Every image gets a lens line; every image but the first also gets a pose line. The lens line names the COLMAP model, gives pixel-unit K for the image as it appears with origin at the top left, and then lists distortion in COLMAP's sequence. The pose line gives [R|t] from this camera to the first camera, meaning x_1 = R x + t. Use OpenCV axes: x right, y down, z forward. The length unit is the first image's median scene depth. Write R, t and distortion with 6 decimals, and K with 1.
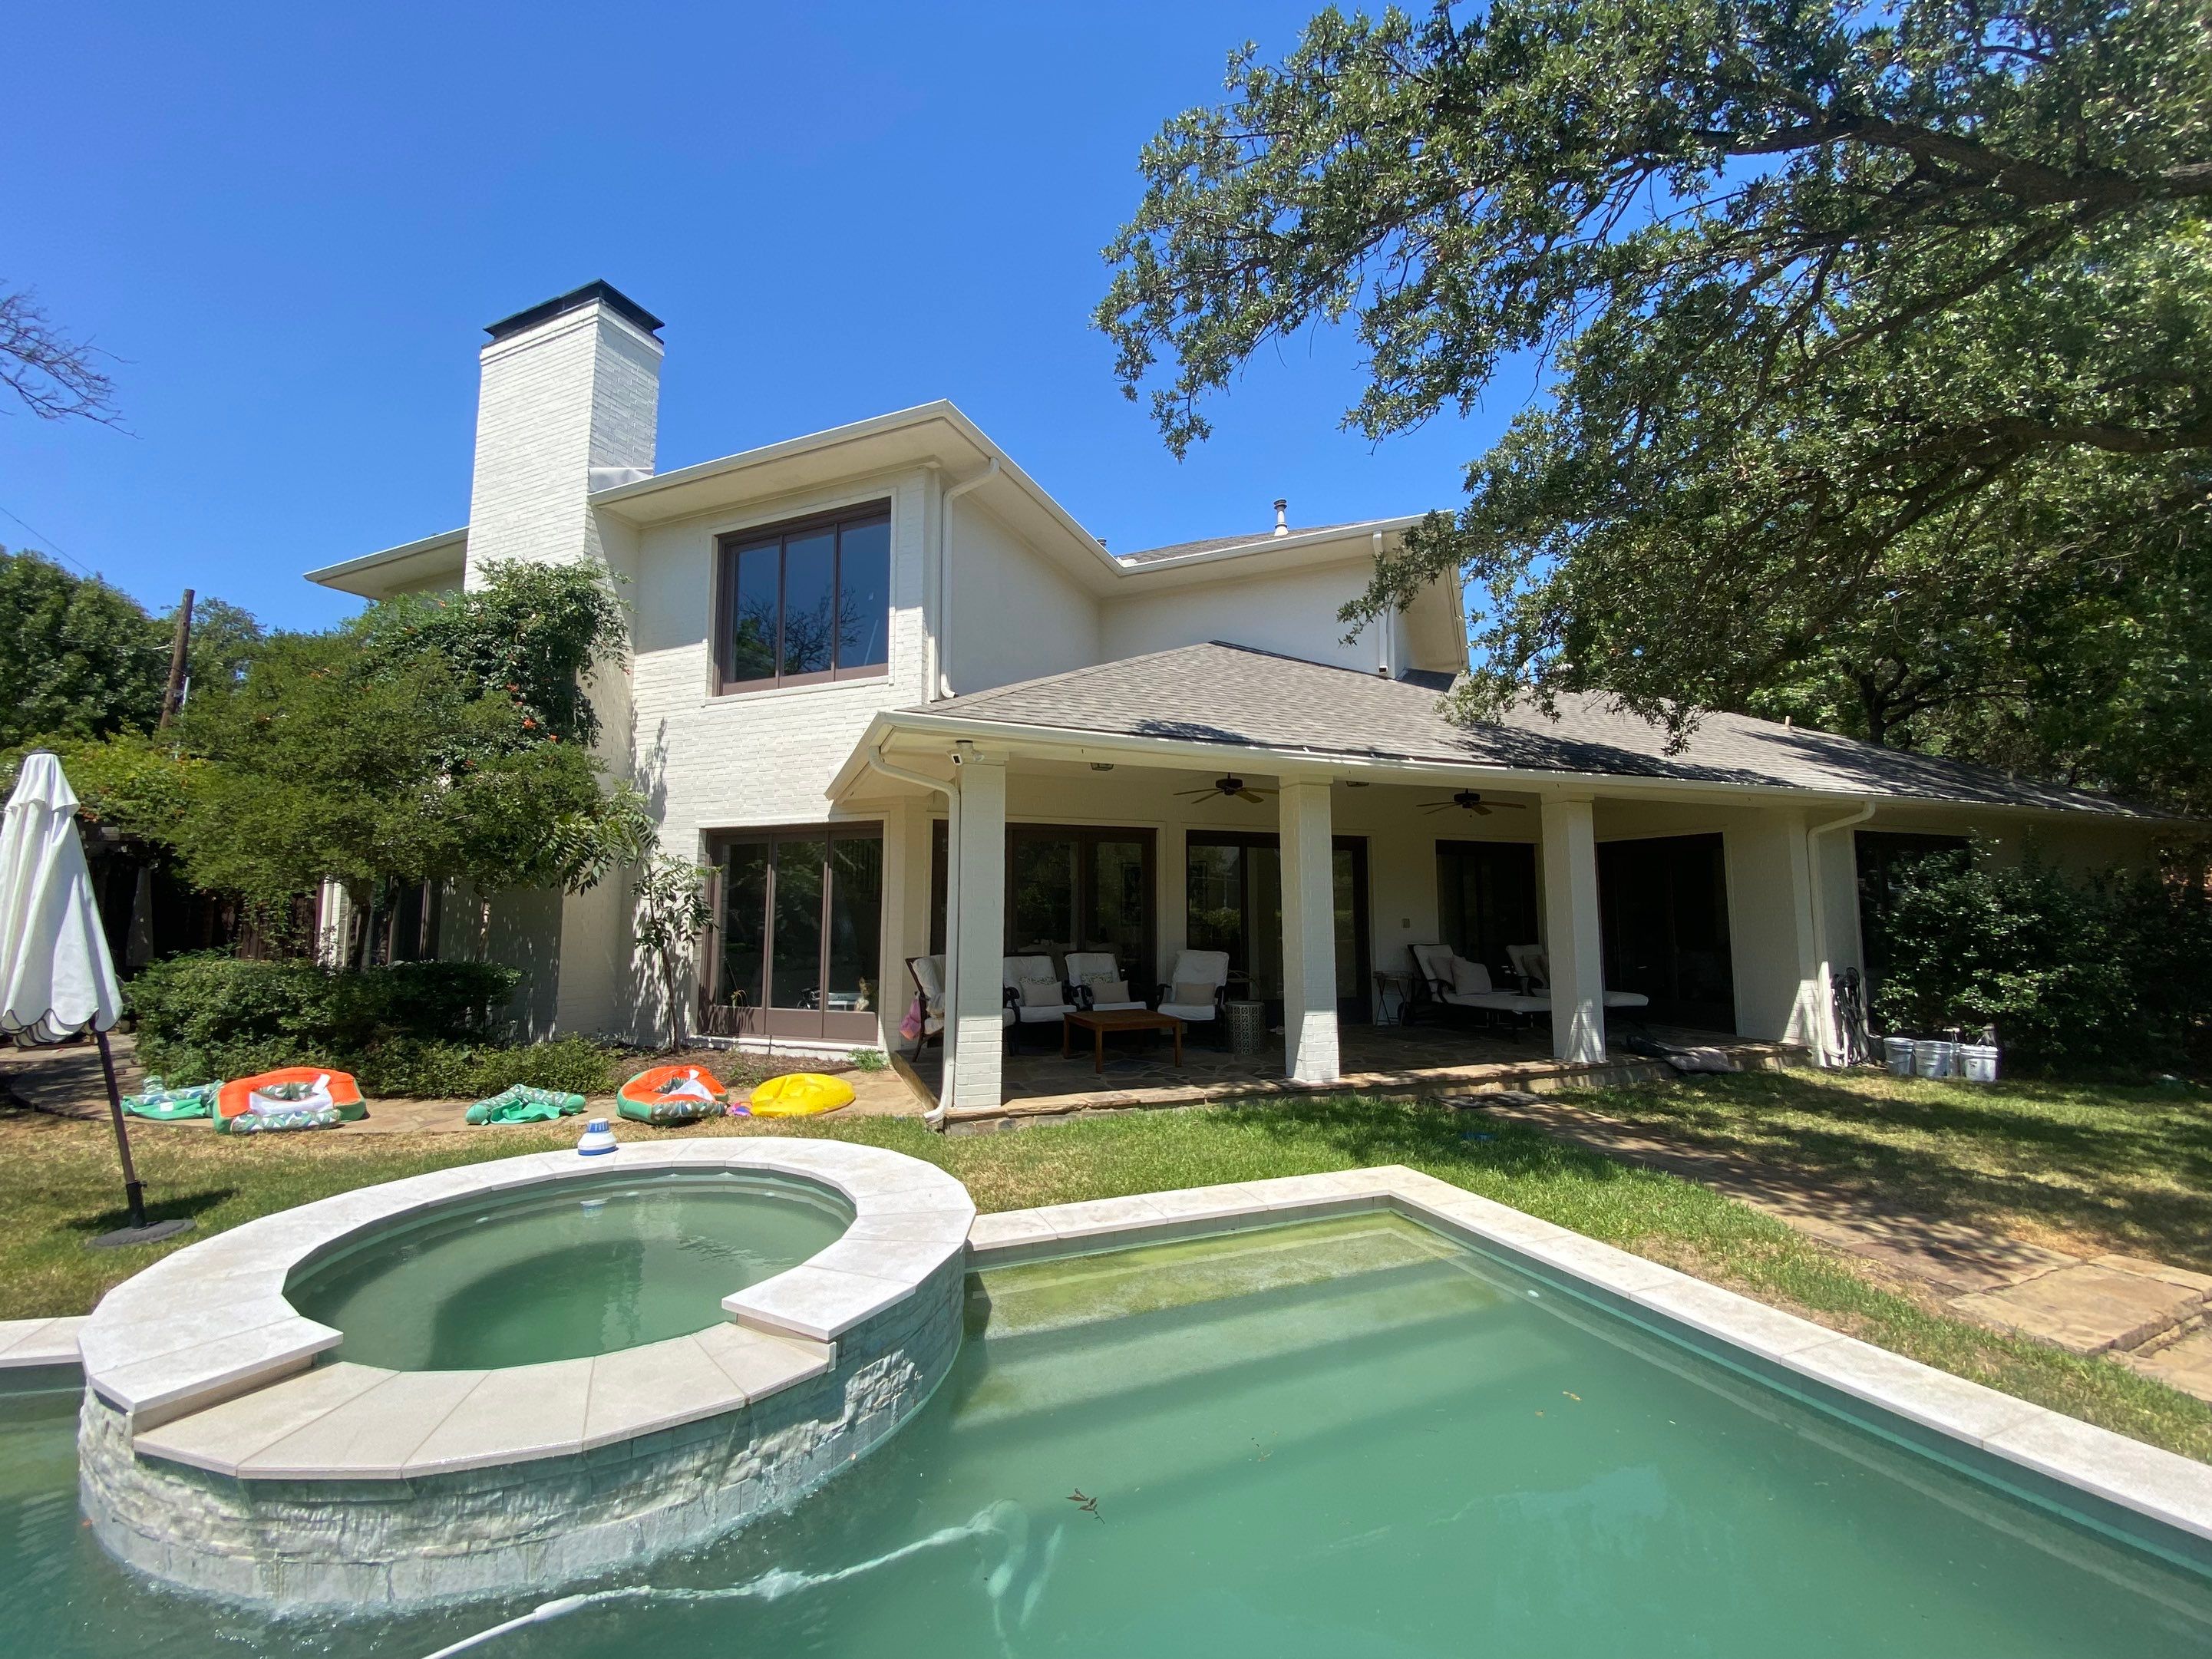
lens RADIAL K [[894.7, 0, 1103.3], [0, 894.7, 825.5], [0, 0, 1]] dist [0.015908, -0.017723]
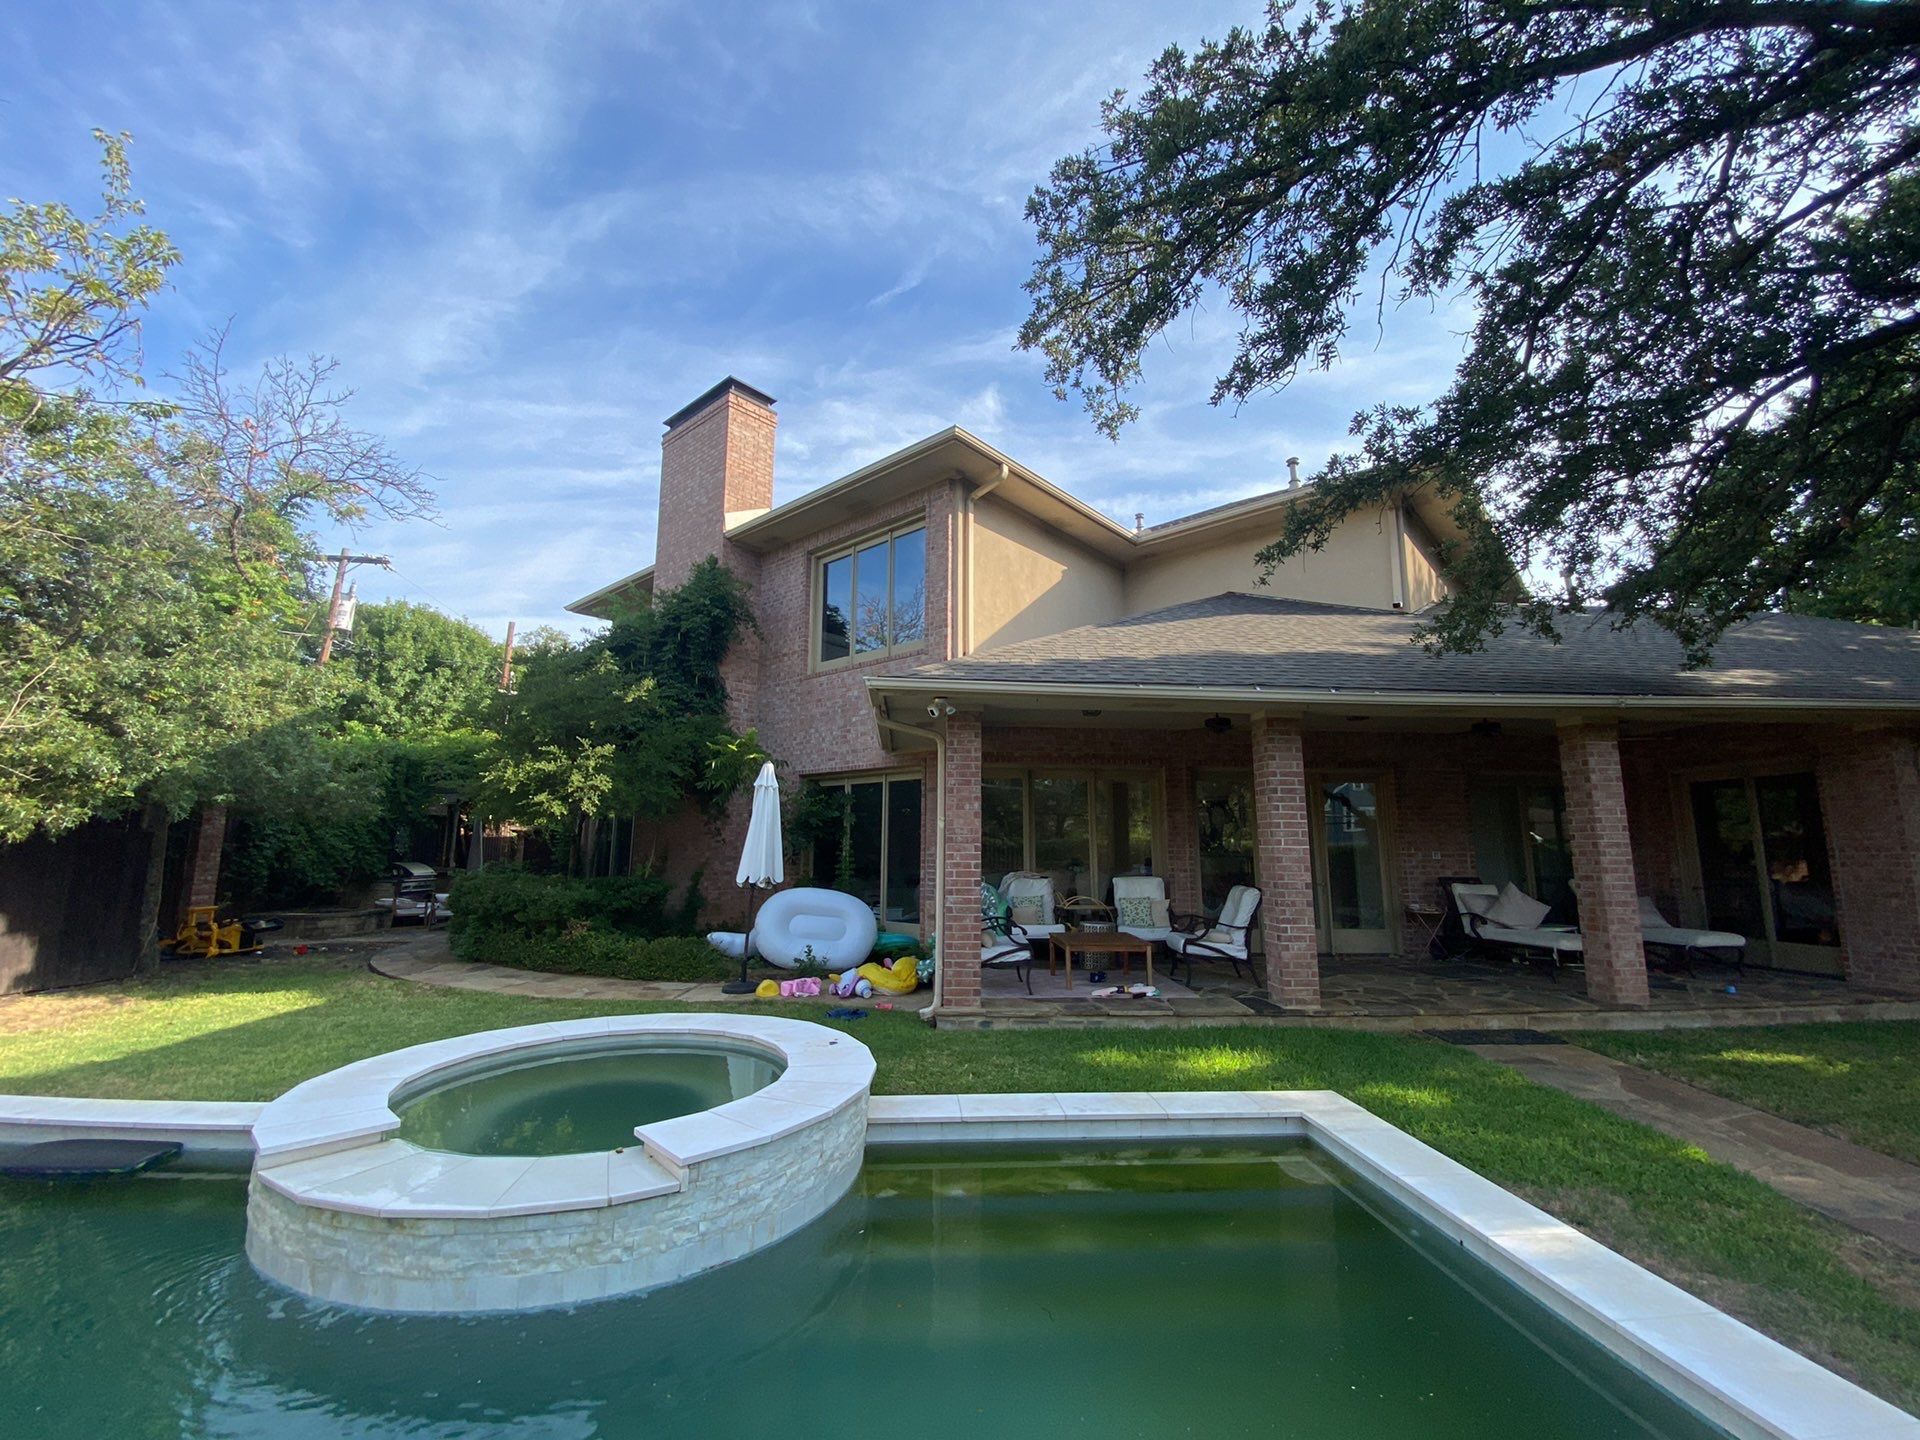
lens RADIAL K [[776.7, 0, 958.6], [0, 776.7, 718.1], [0, 0, 1]] dist [0.015908, -0.017723]
pose [[0.952215, -0.046060, -0.301935, 0.173301], [0.025501, 0.997101, -0.071683, 0.010585], [0.304362, 0.060558, 0.950630, 0.009107]]
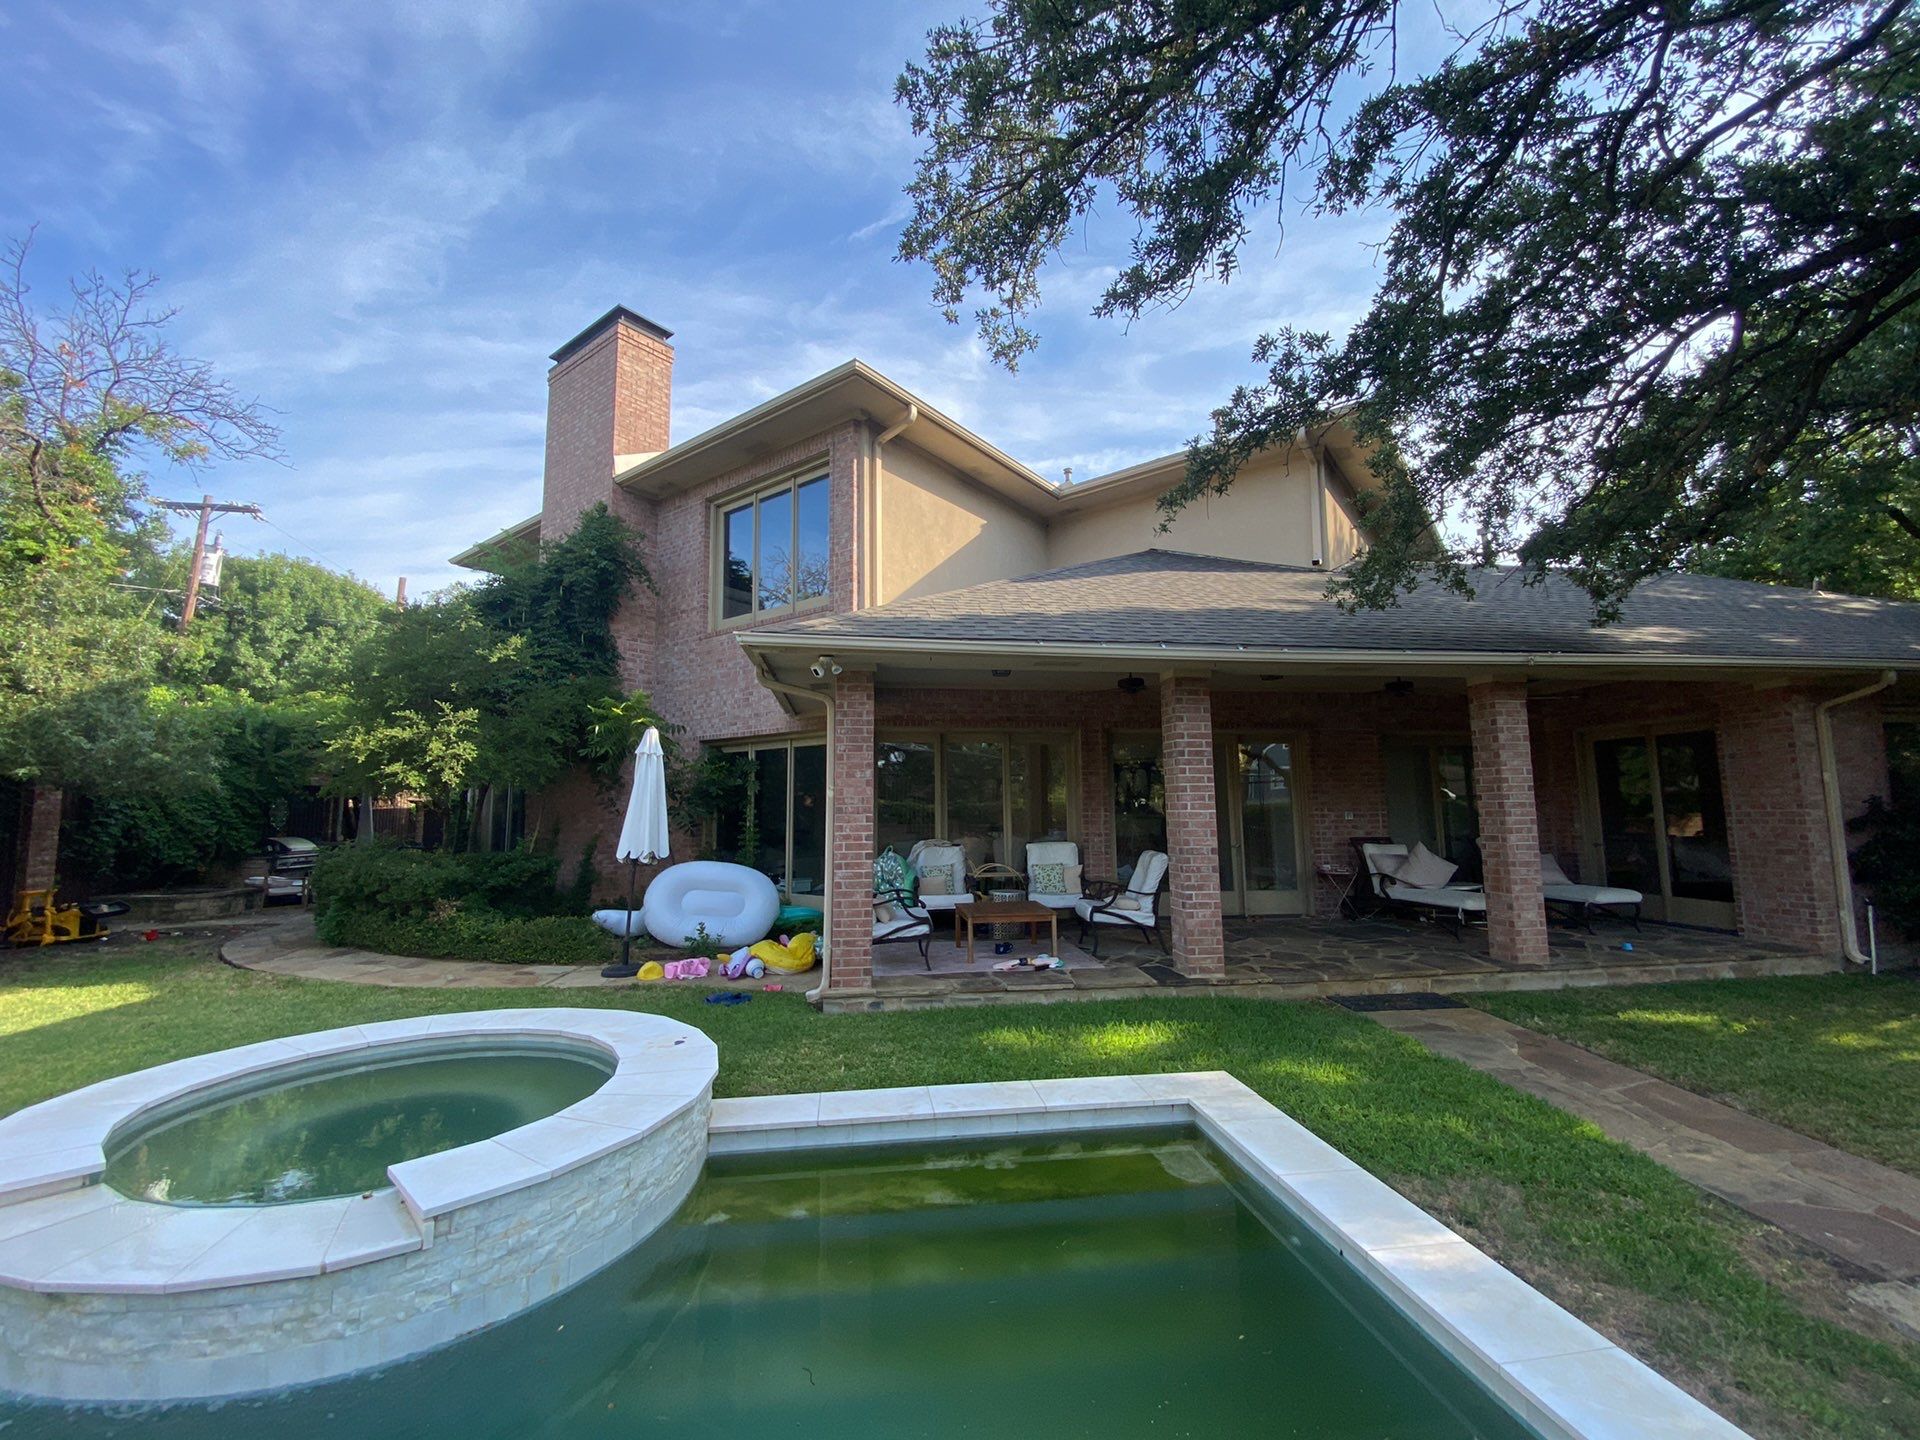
lens RADIAL K [[776.7, 0, 956.7], [0, 776.7, 717.6], [0, 0, 1]] dist [0.015908, -0.017723]
pose [[0.970683, -0.037658, -0.237393, 0.214934], [0.033307, 0.999196, -0.022314, 0.010414], [0.238042, 0.013753, 0.971157, 0.100980]]
